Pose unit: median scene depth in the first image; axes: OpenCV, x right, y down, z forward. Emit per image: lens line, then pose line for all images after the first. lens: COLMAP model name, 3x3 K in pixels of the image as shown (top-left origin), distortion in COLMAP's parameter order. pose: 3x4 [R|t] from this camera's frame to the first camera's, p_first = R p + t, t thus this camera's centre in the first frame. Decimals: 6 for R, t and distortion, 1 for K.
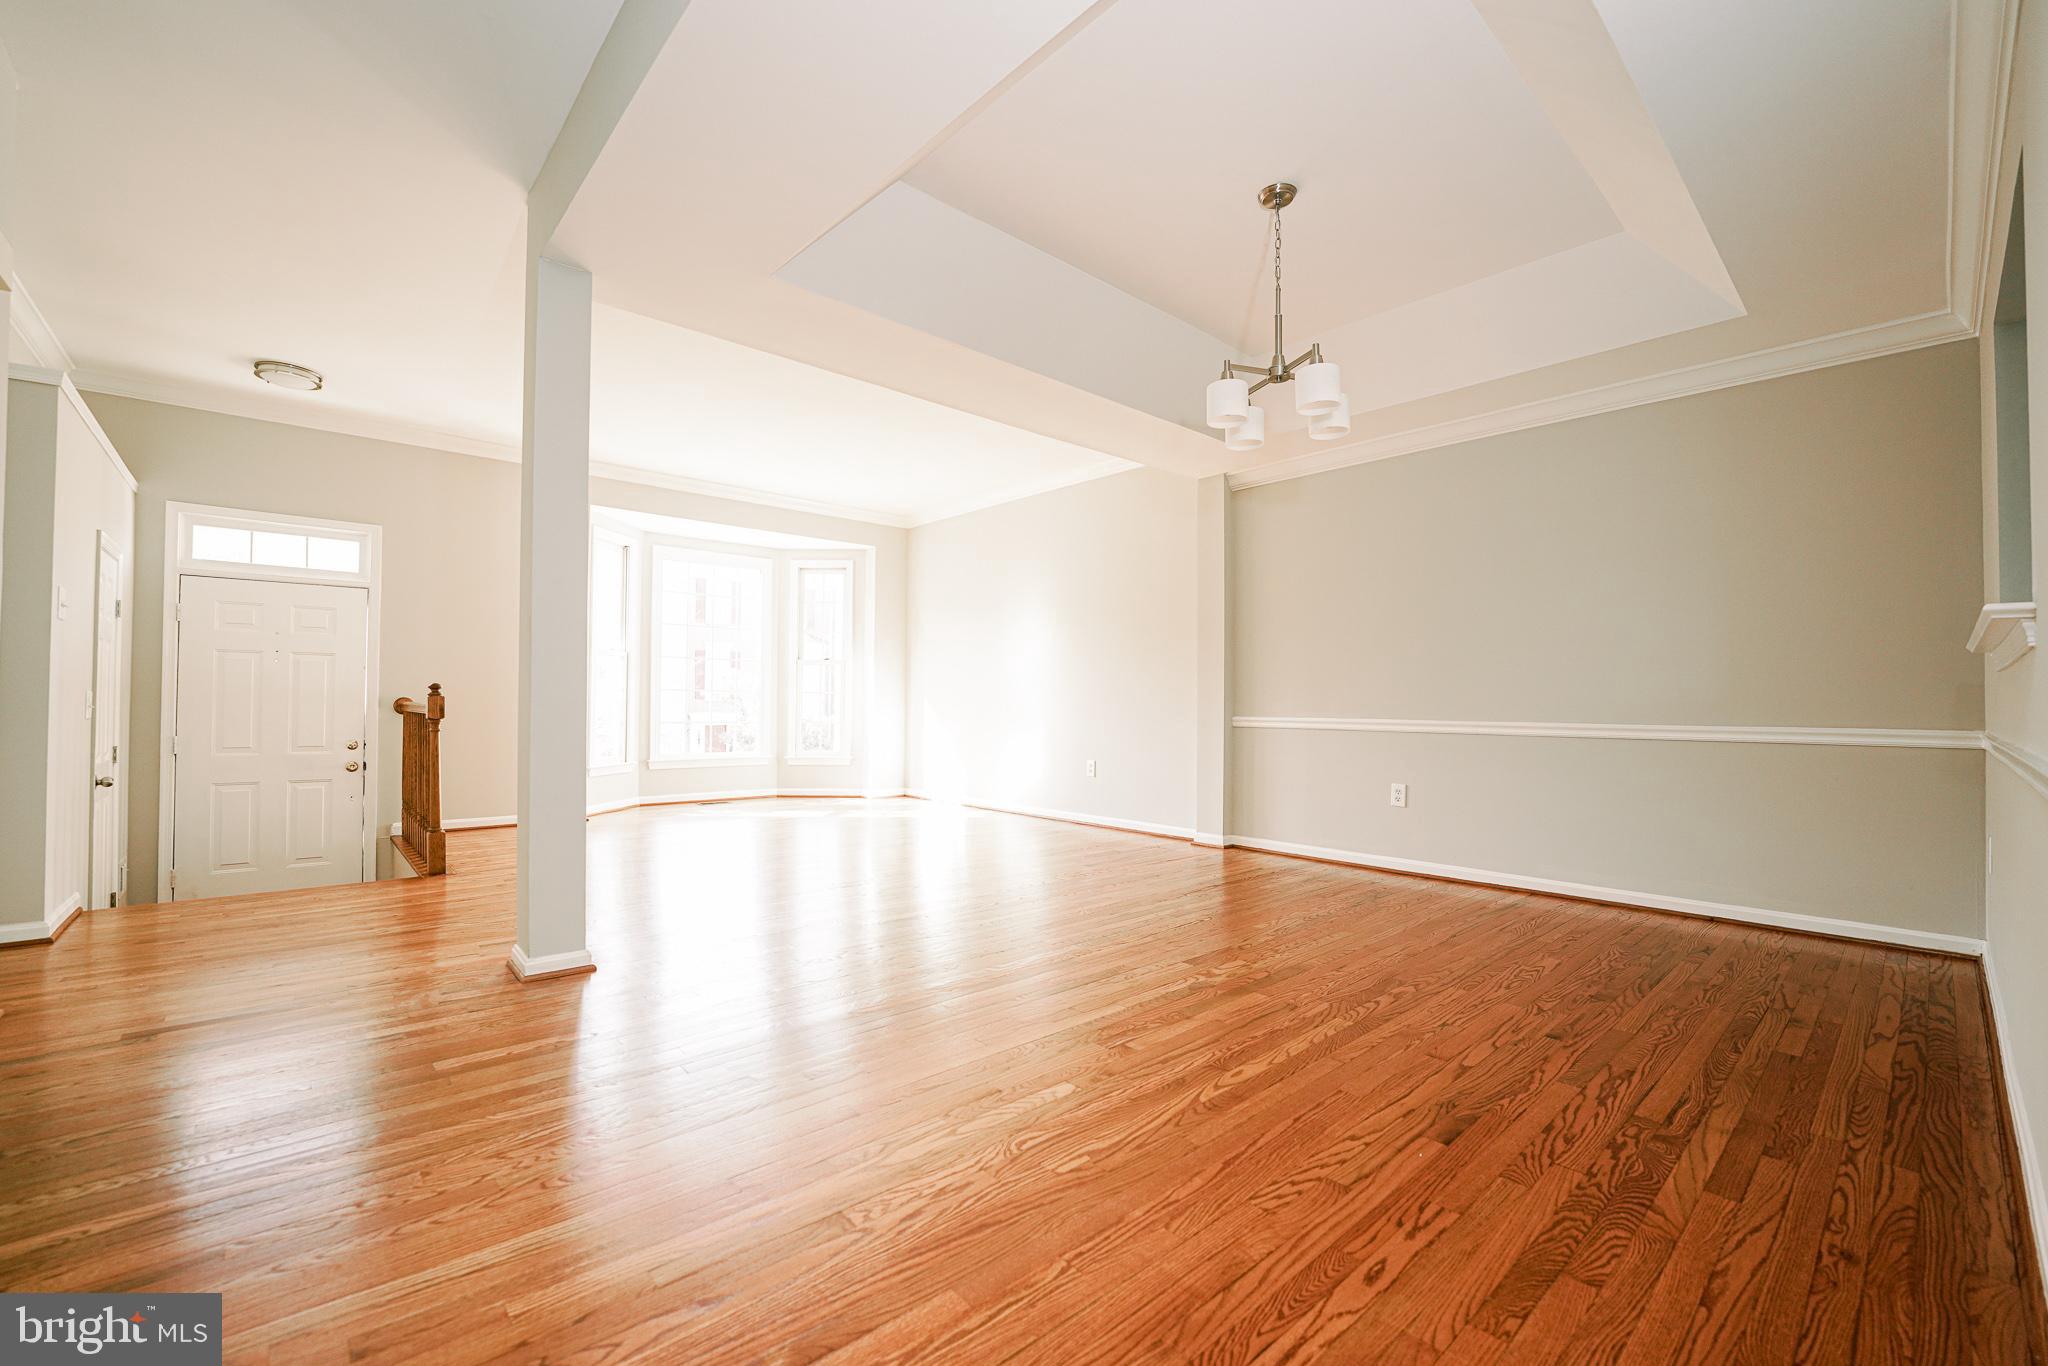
lens RADIAL K [[832.7, 0, 1030.4], [0, 832.7, 693.0], [0, 0, 1]] dist [-0.003616, -0.000162]
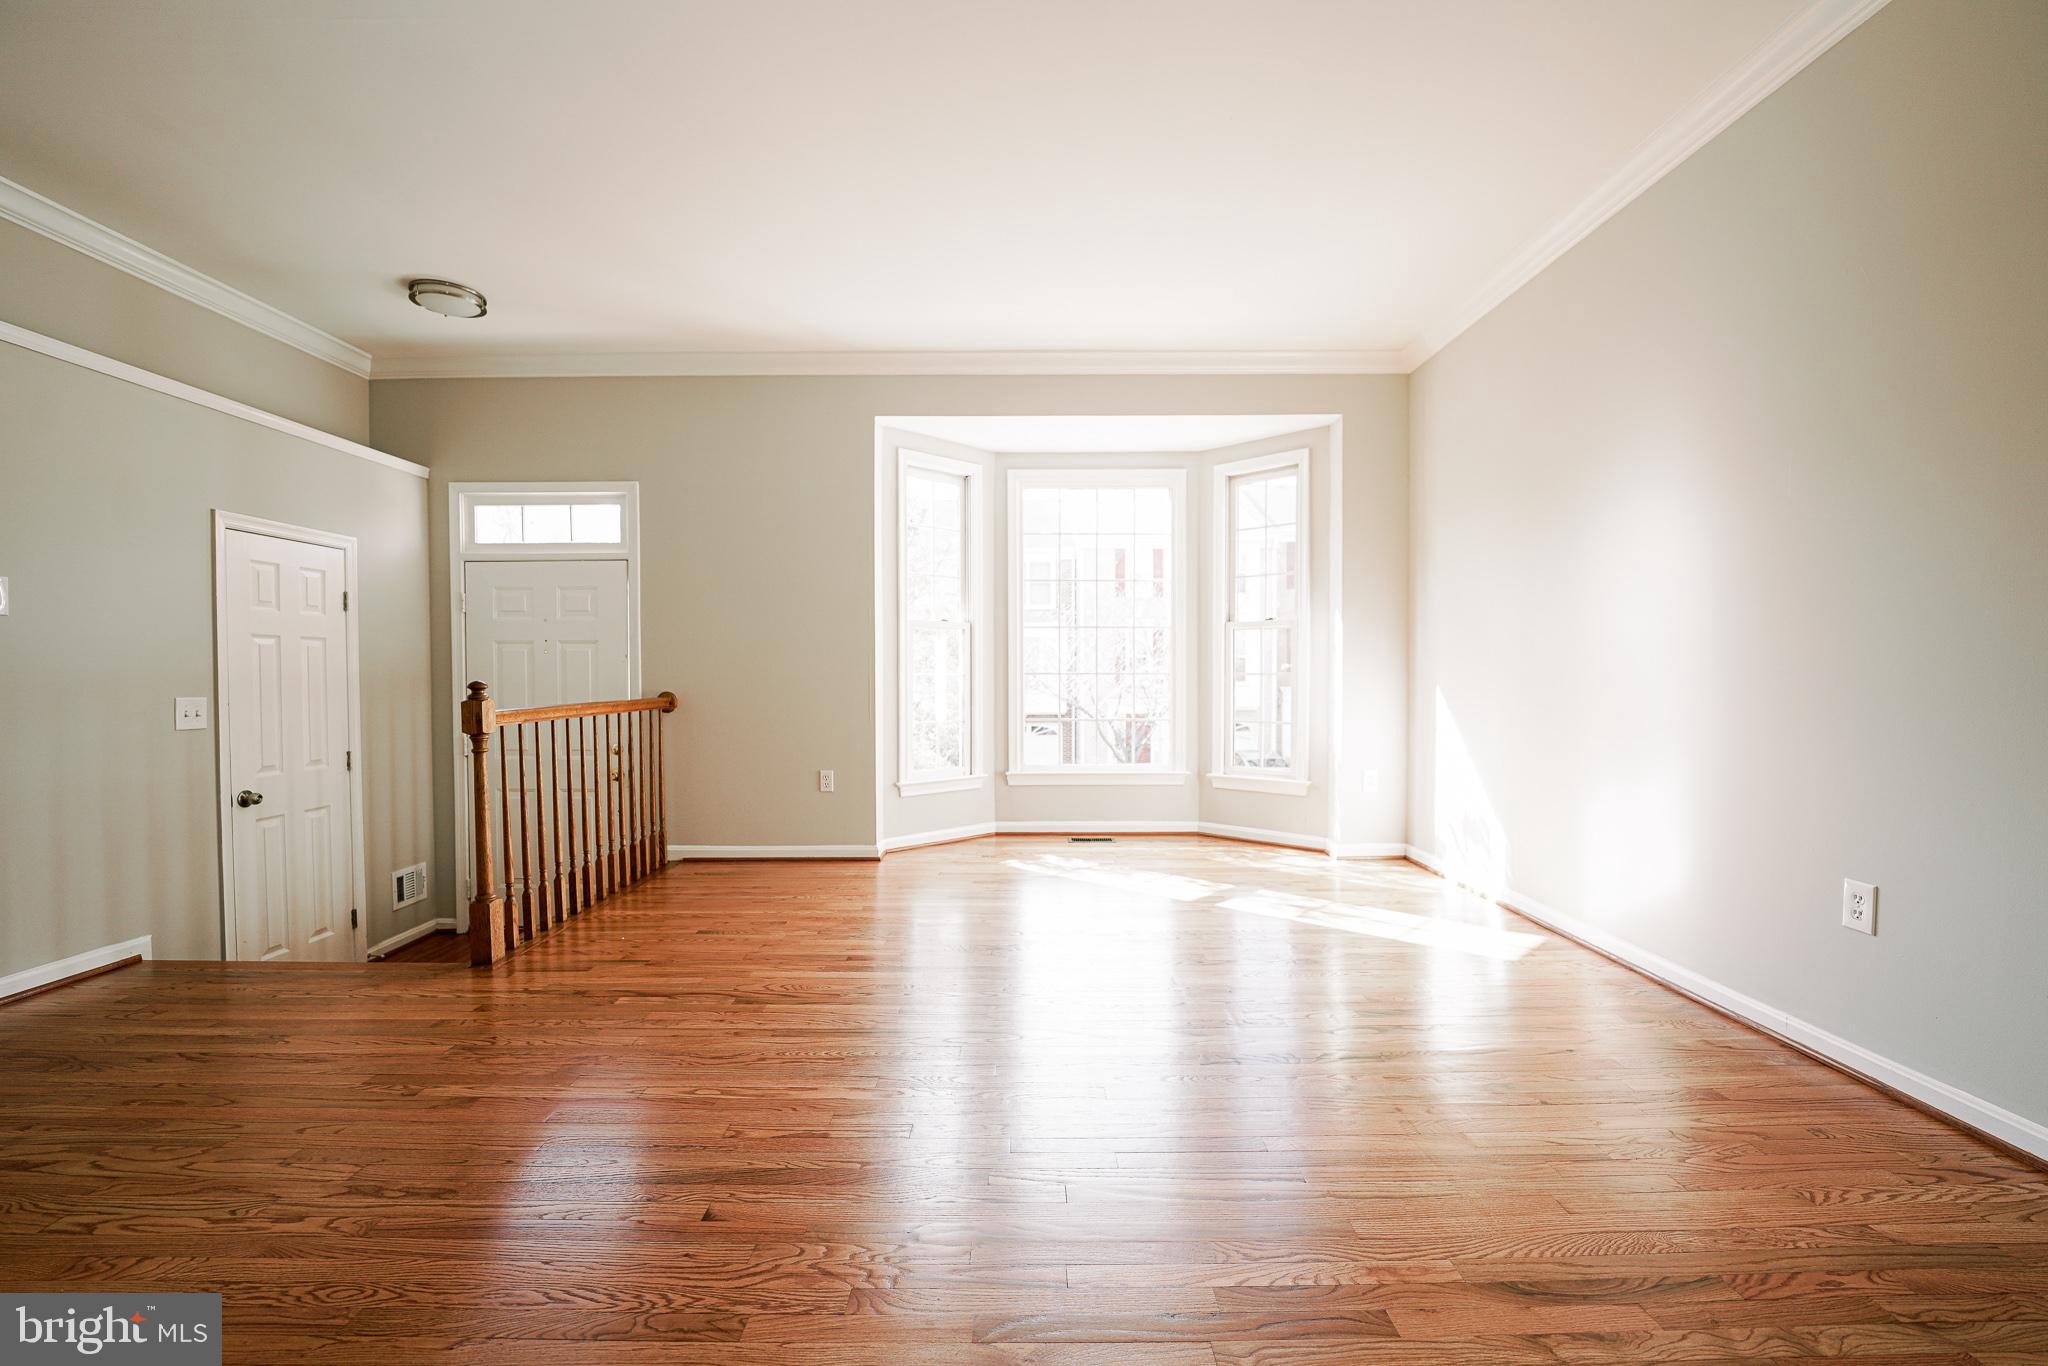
lens RADIAL K [[832.7, 0, 1034.2], [0, 832.7, 691.5], [0, 0, 1]] dist [-0.003616, -0.000162]
pose [[0.749497, 0.003082, -0.662001, 0.035985], [0.018416, 0.999505, 0.025503, -0.007264], [0.661752, -0.031306, 0.749069, 0.484245]]
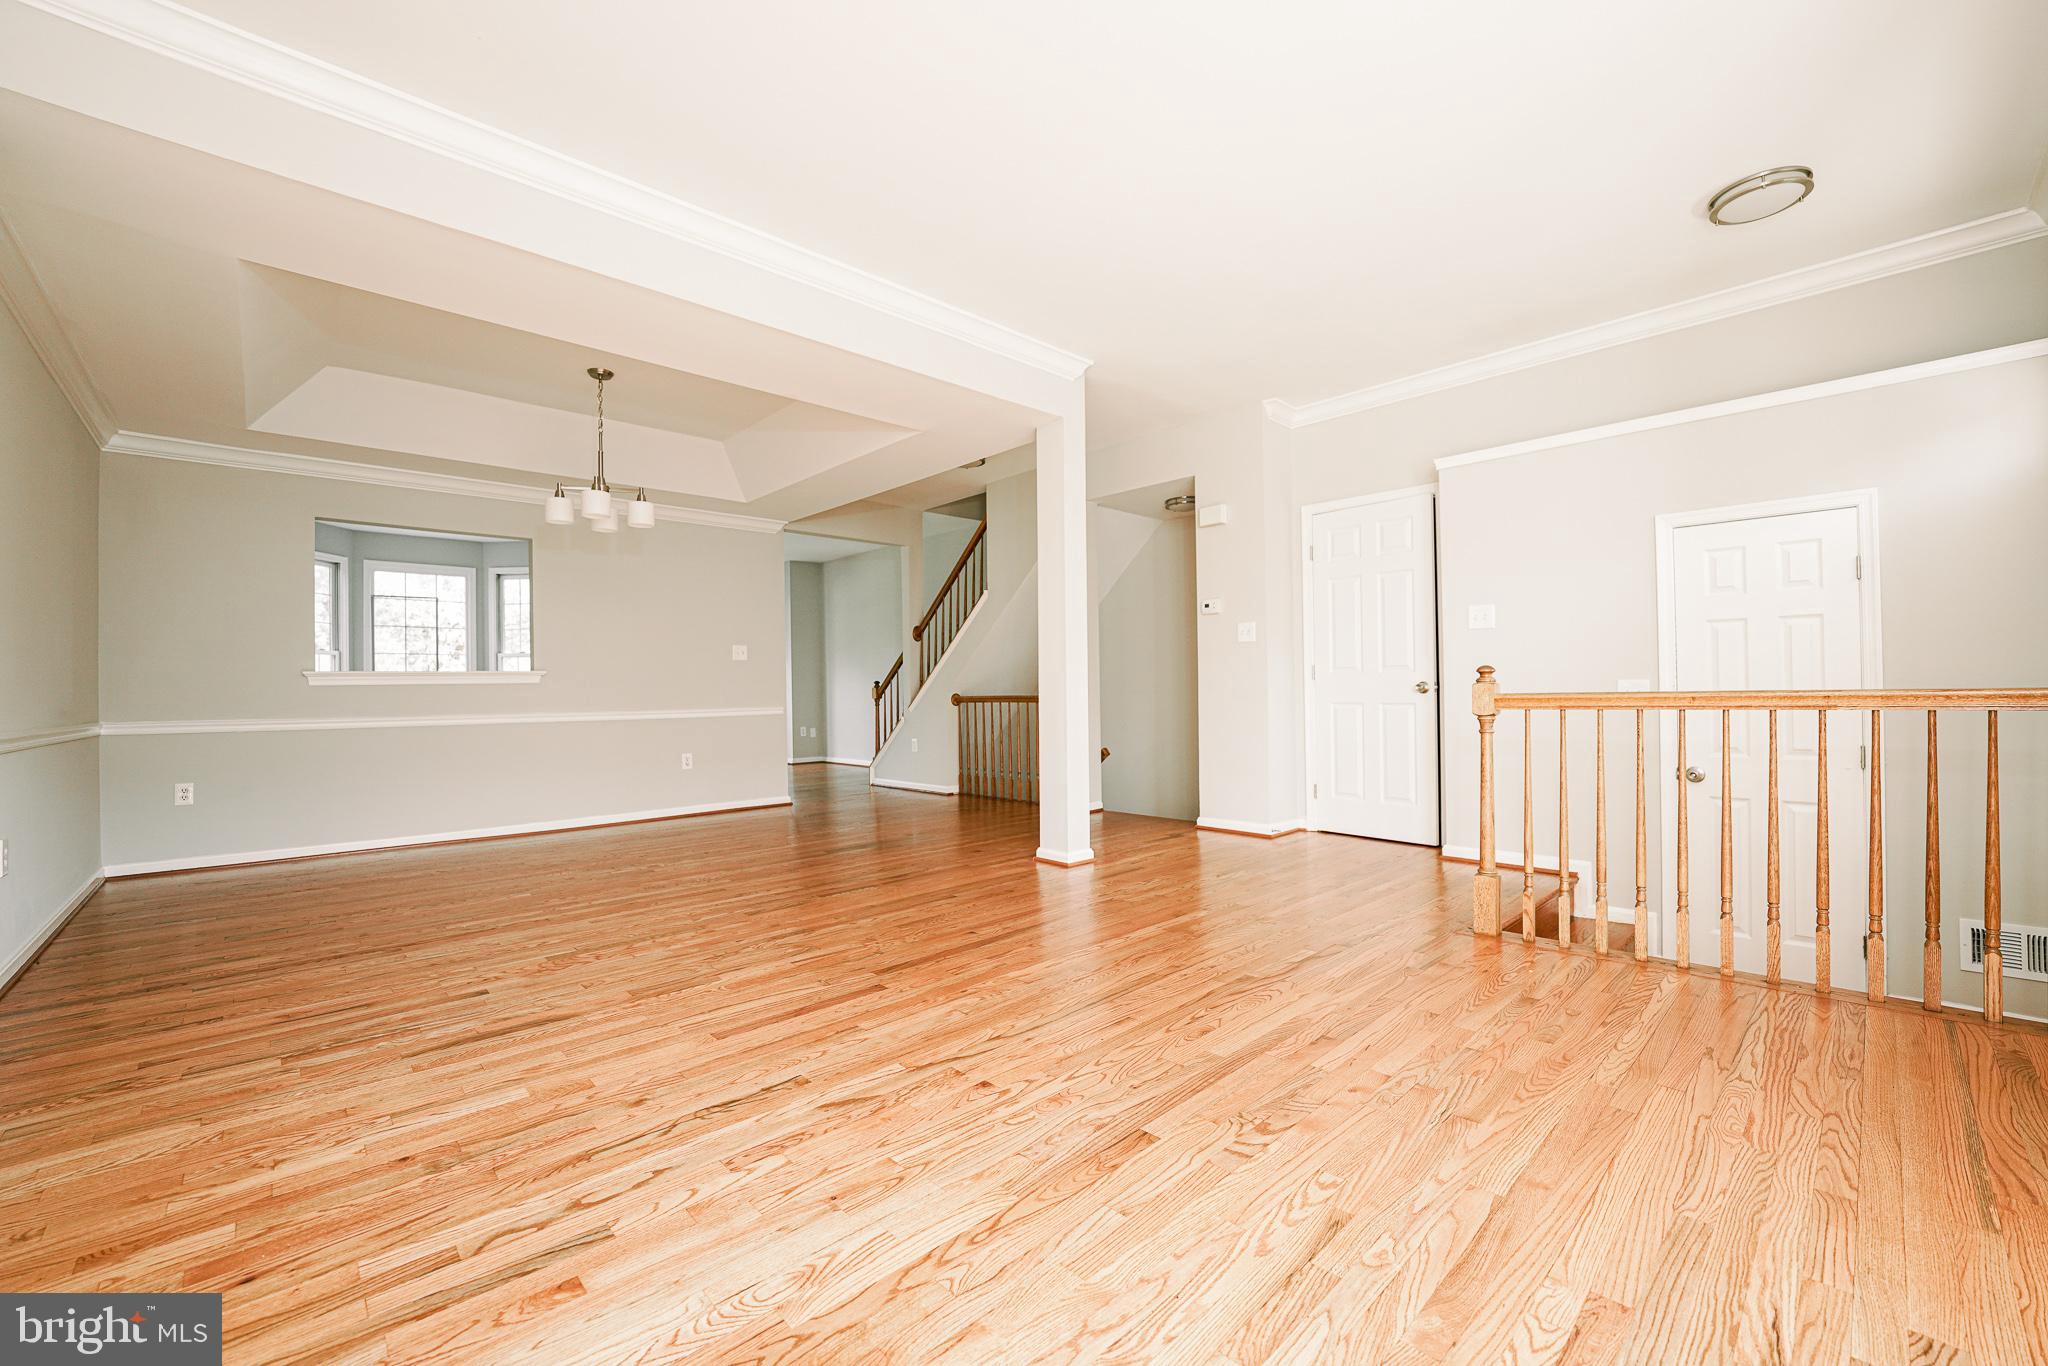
lens RADIAL K [[832.7, 0, 1025.6], [0, 832.7, 688.2], [0, 0, 1]] dist [-0.003616, -0.000162]
pose [[-0.999745, 0.008667, -0.020839, -0.190309], [0.009019, 0.999817, -0.016854, 0.009949], [0.020690, -0.017038, -0.999641, 1.034429]]
